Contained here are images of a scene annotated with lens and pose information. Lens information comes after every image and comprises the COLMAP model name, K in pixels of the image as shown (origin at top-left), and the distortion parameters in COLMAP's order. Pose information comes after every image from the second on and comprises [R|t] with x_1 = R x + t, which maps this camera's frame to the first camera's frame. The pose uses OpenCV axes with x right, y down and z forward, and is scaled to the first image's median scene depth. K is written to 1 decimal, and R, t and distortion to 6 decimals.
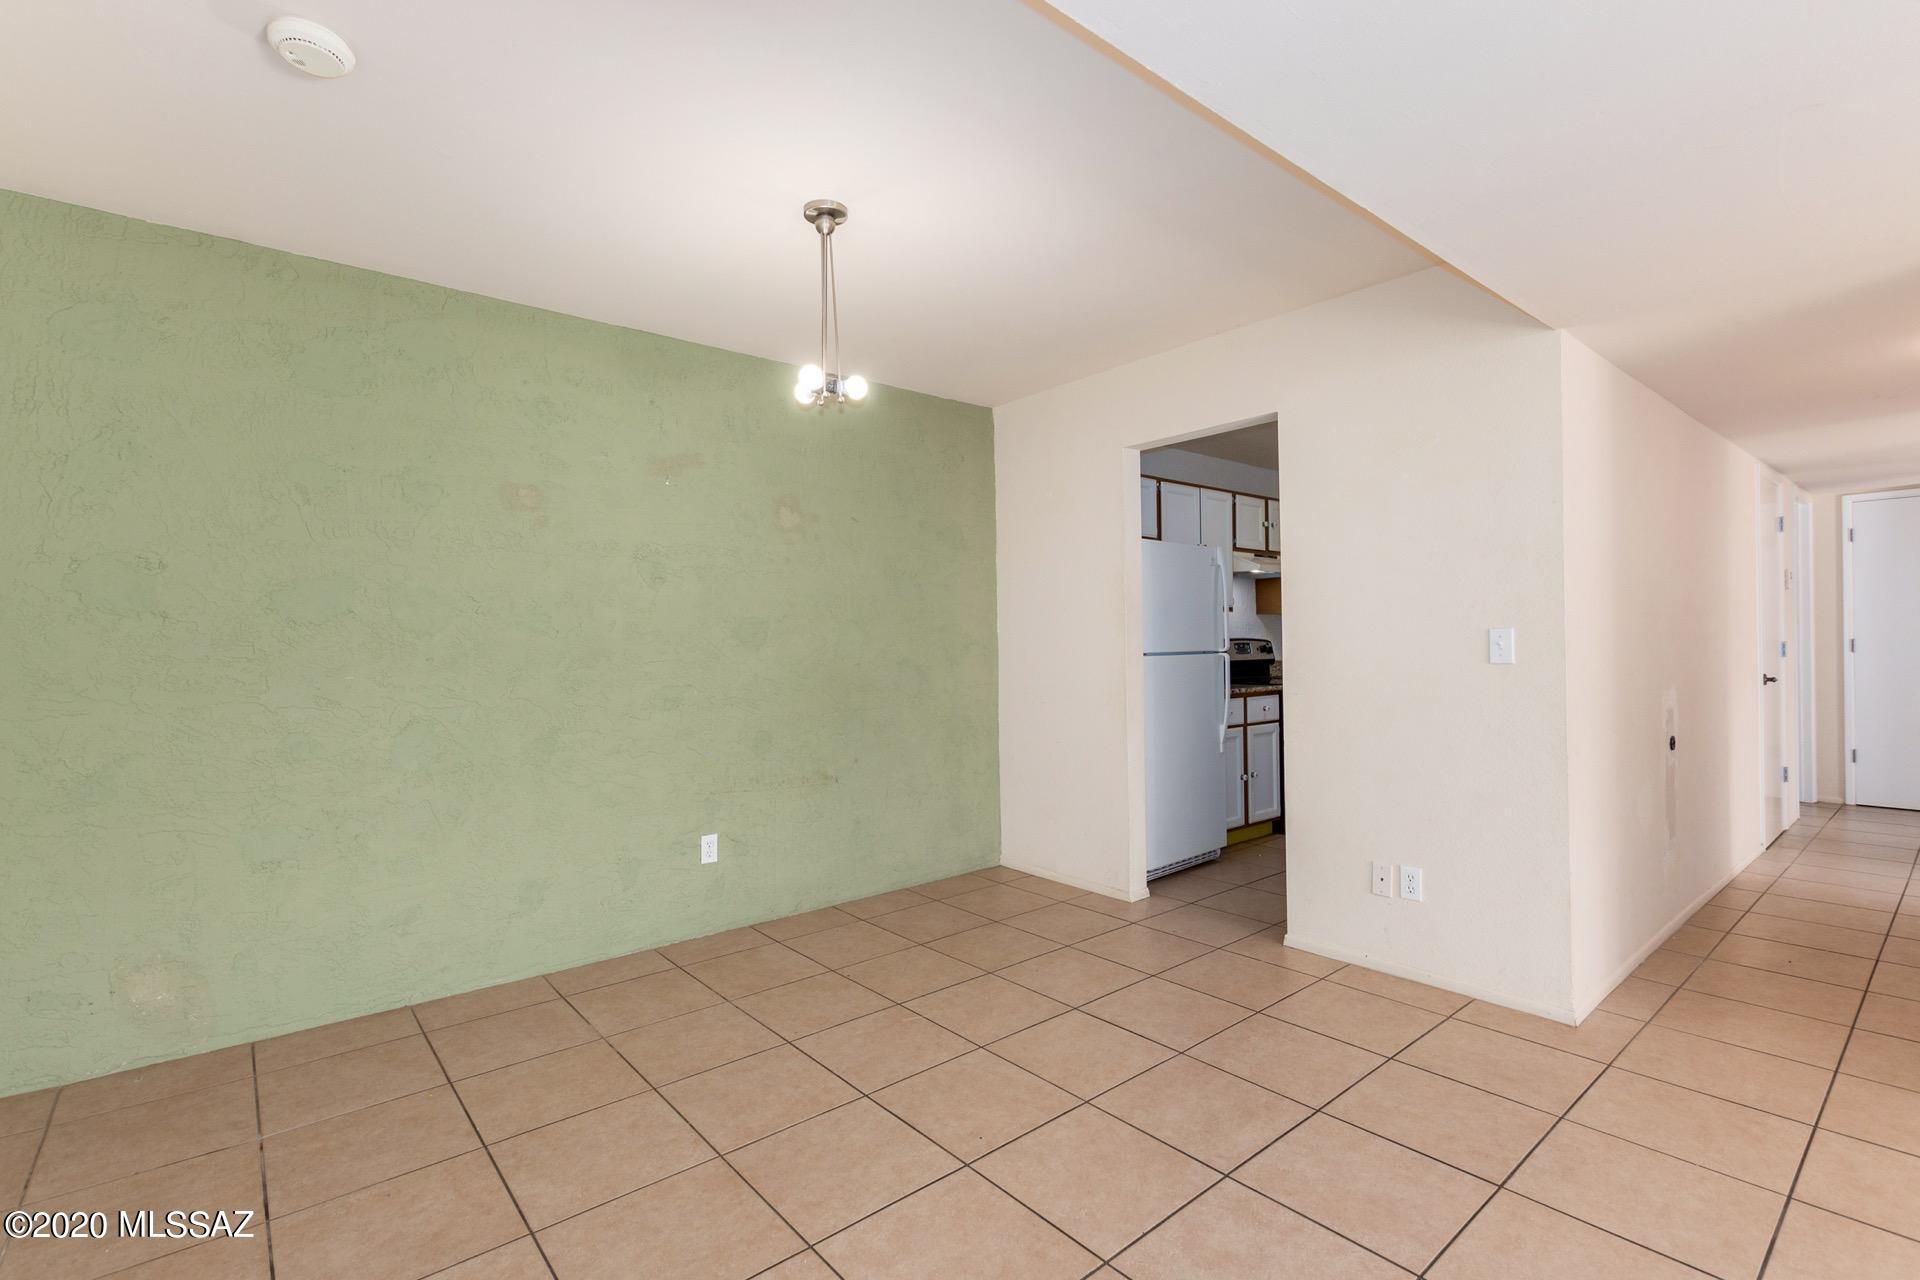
lens RADIAL K [[876.3, 0, 946.7], [0, 876.3, 643.6], [0, 0, 1]] dist [0.009171, -0.004572]
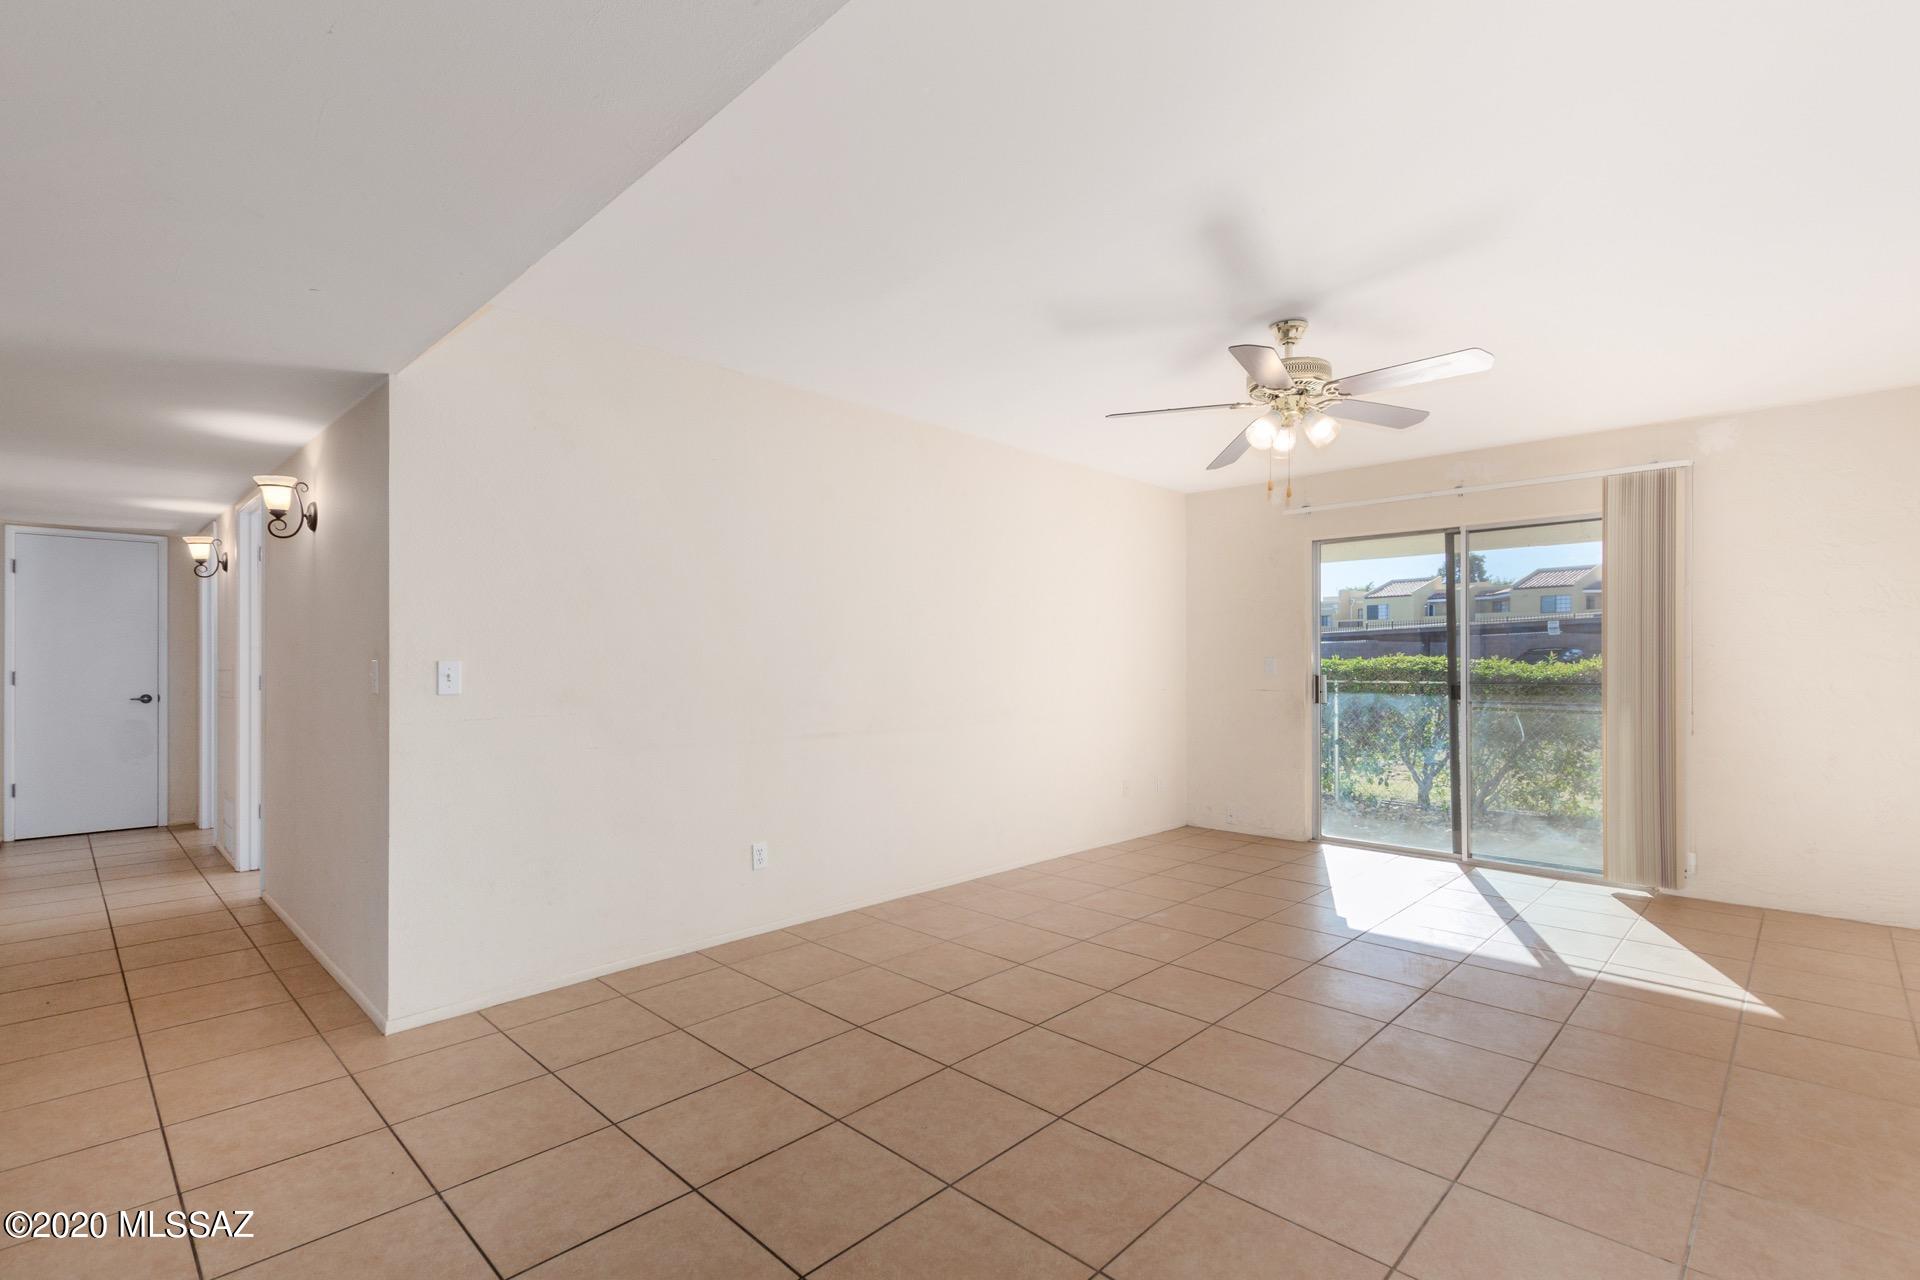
lens RADIAL K [[876.3, 0, 961.1], [0, 876.3, 660.7], [0, 0, 1]] dist [0.009171, -0.004572]
pose [[-0.104847, 0.014907, 0.994377, -0.108203], [0.002753, 0.999888, -0.014699, -0.000308], [-0.994485, 0.001197, -0.104876, 0.083384]]
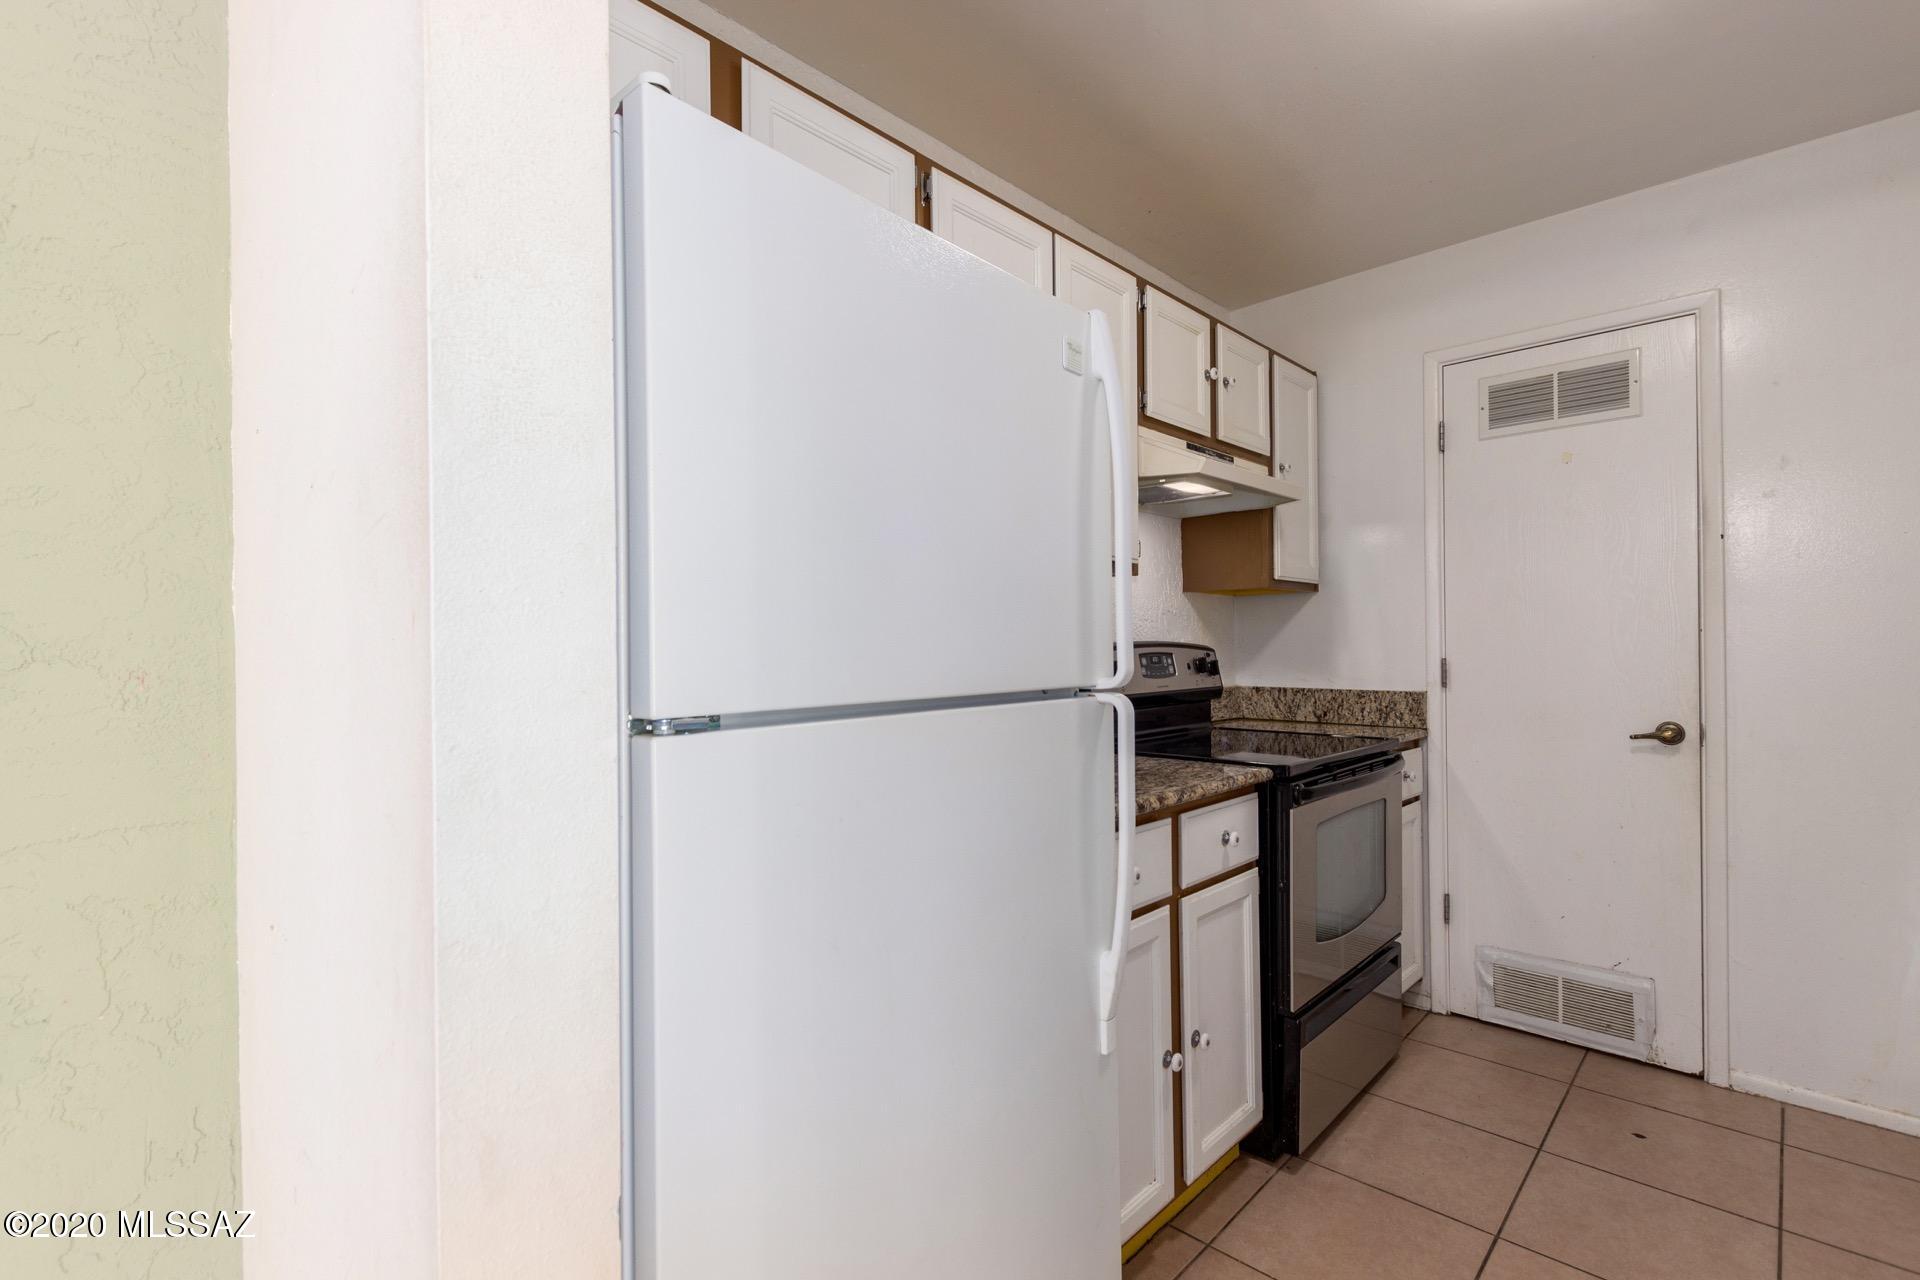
lens RADIAL K [[876.3, 0, 960.7], [0, 876.3, 634.7], [0, 0, 1]] dist [0.009171, -0.004572]
pose [[0.992013, 0.005332, 0.126027, 0.291106], [-0.003873, 0.999923, -0.011823, -0.006877], [-0.126080, 0.011240, 0.991956, 0.913285]]
